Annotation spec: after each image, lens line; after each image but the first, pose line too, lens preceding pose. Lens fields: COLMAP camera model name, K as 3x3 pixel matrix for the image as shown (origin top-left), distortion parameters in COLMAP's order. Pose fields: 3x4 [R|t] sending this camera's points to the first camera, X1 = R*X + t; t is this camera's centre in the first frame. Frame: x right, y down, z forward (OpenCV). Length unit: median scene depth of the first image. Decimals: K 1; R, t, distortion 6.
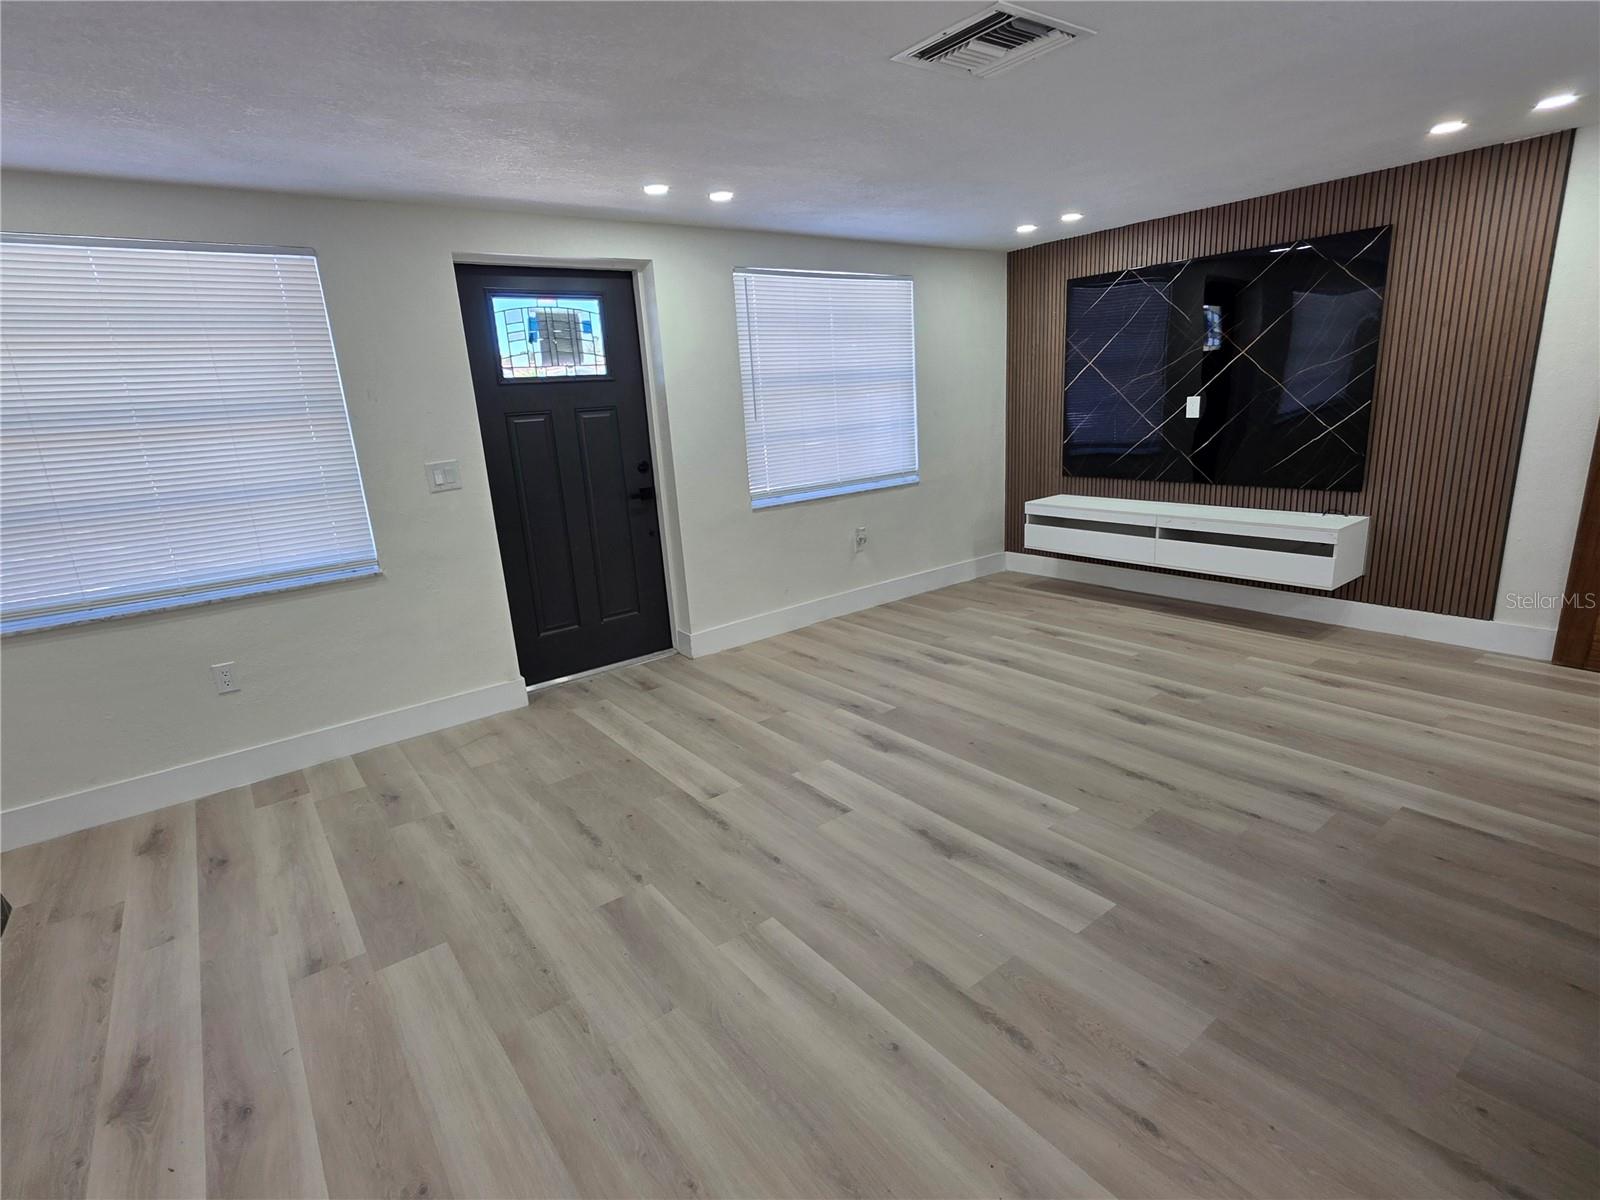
lens RADIAL K [[790.9, 0, 805.2], [0, 790.9, 602.4], [0, 0, 1]] dist [-0.002275, 0.000547]
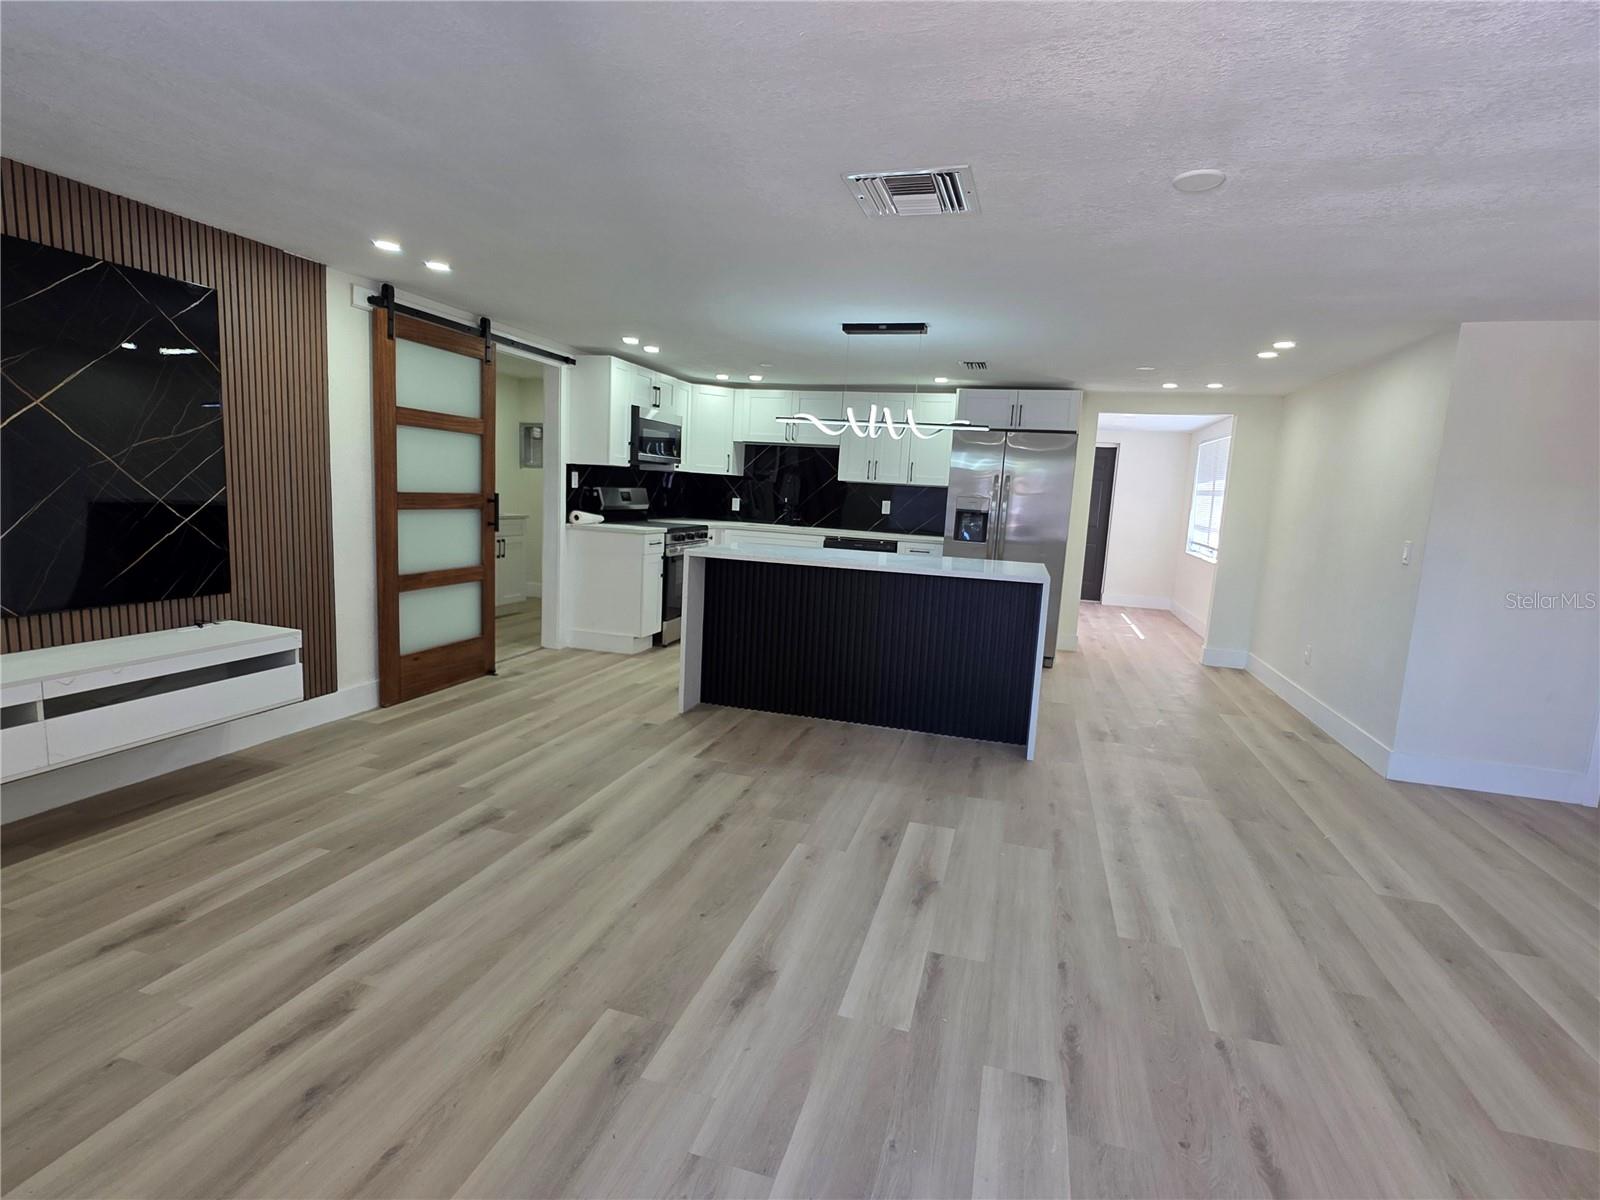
lens RADIAL K [[785.6, 0, 801.3], [0, 785.6, 603.8], [0, 0, 1]] dist [0.001312, -0.000363]
pose [[-0.591758, -0.087960, 0.801302, -0.360995], [0.191053, 0.950404, 0.245419, -0.233535], [-0.783148, 0.298320, -0.545605, 1.052594]]
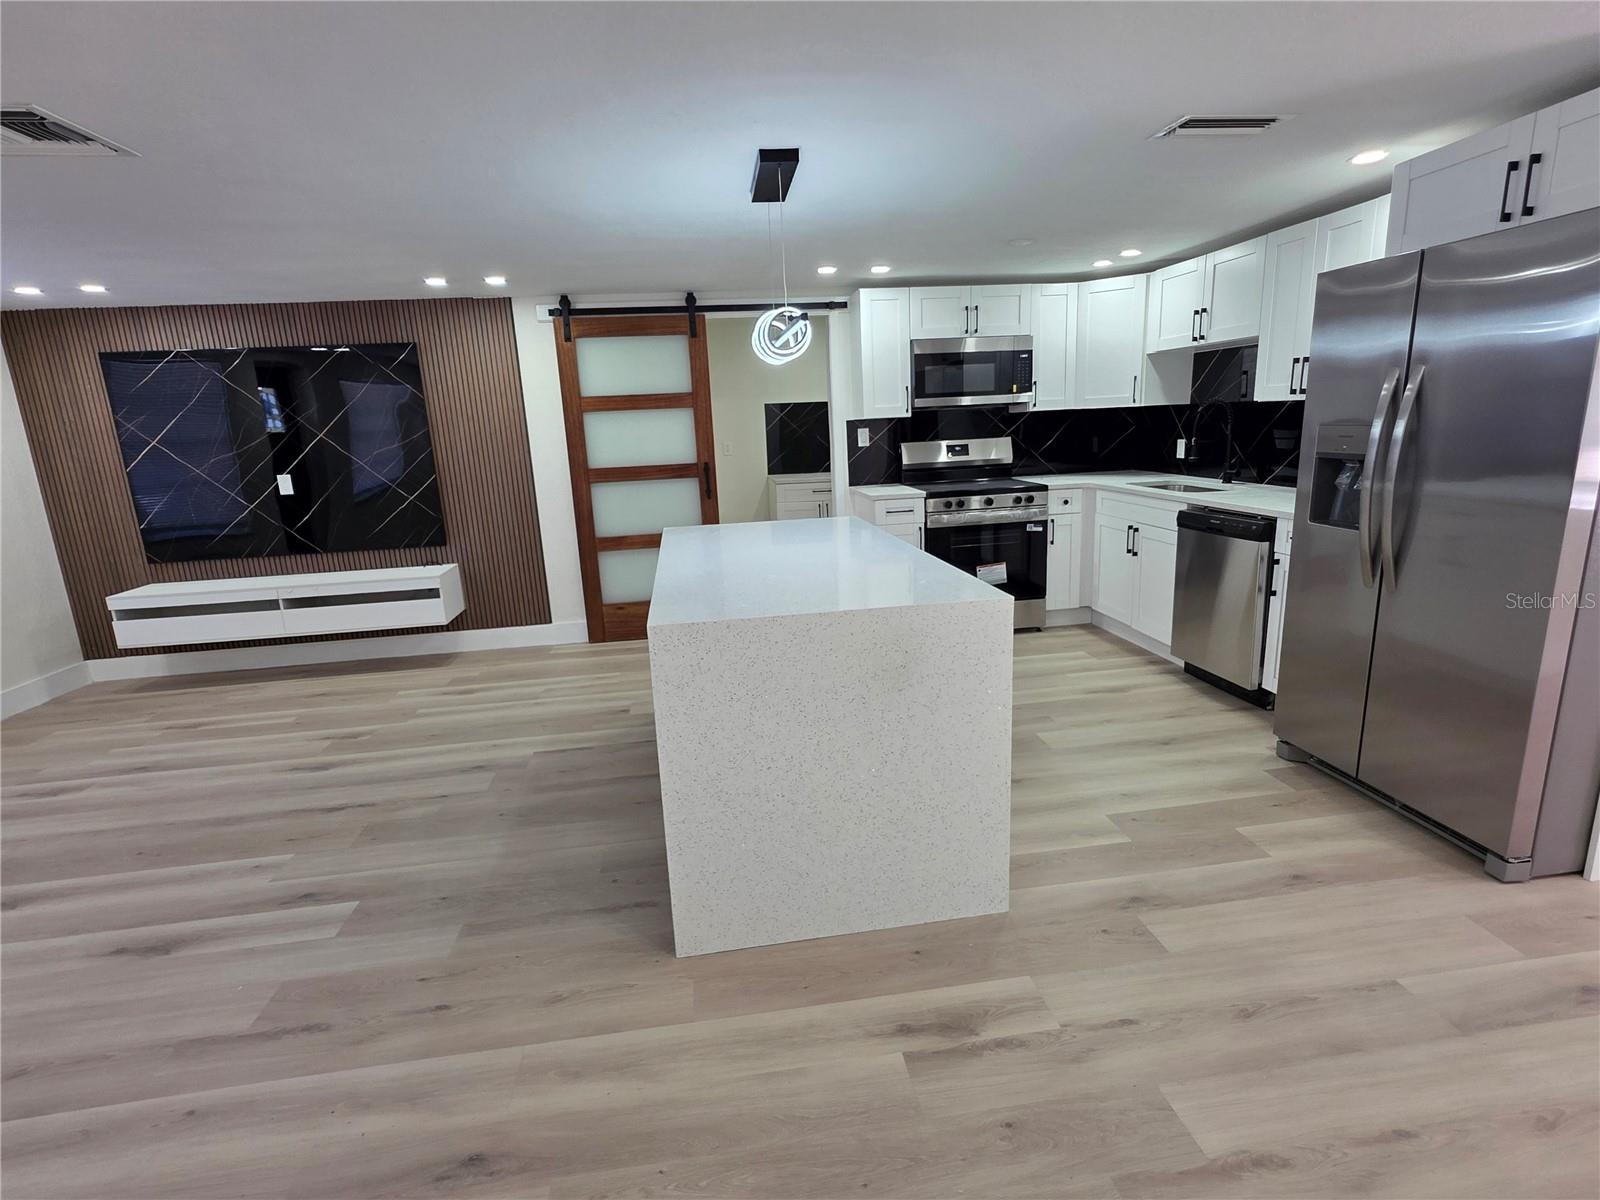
lens RADIAL K [[788.8, 0, 802.7], [0, 788.8, 602.5], [0, 0, 1]] dist [-0.000830, 0.002701]
pose [[0.497895, -0.158329, 0.852662, -0.114672], [0.239103, 0.970148, 0.040525, 0.037379], [-0.833625, 0.183697, 0.520889, -0.129385]]
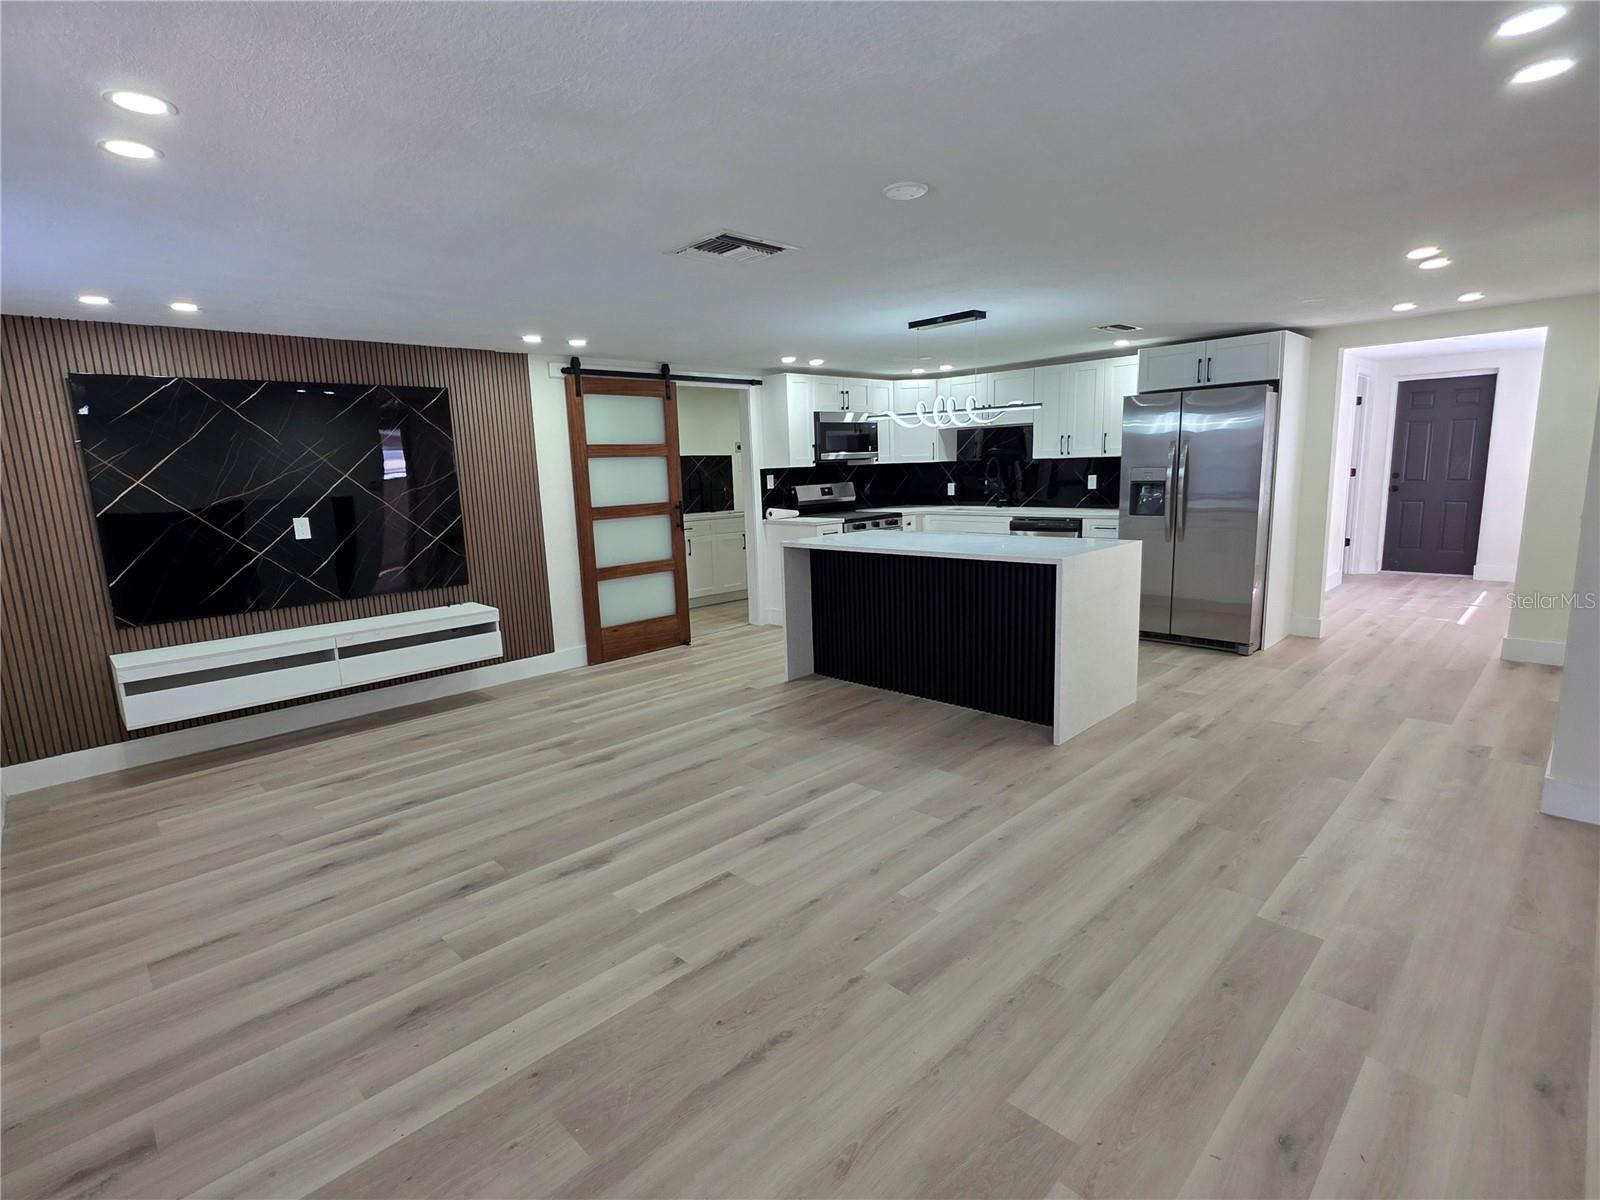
lens RADIAL K [[785.6, 0, 801.3], [0, 785.6, 603.8], [0, 0, 1]] dist [0.001312, -0.000363]
pose [[-0.117782, -0.109601, 0.986973, -0.678134], [0.298233, 0.944106, 0.140430, -0.136070], [-0.947198, 0.310888, -0.078512, 0.636546]]
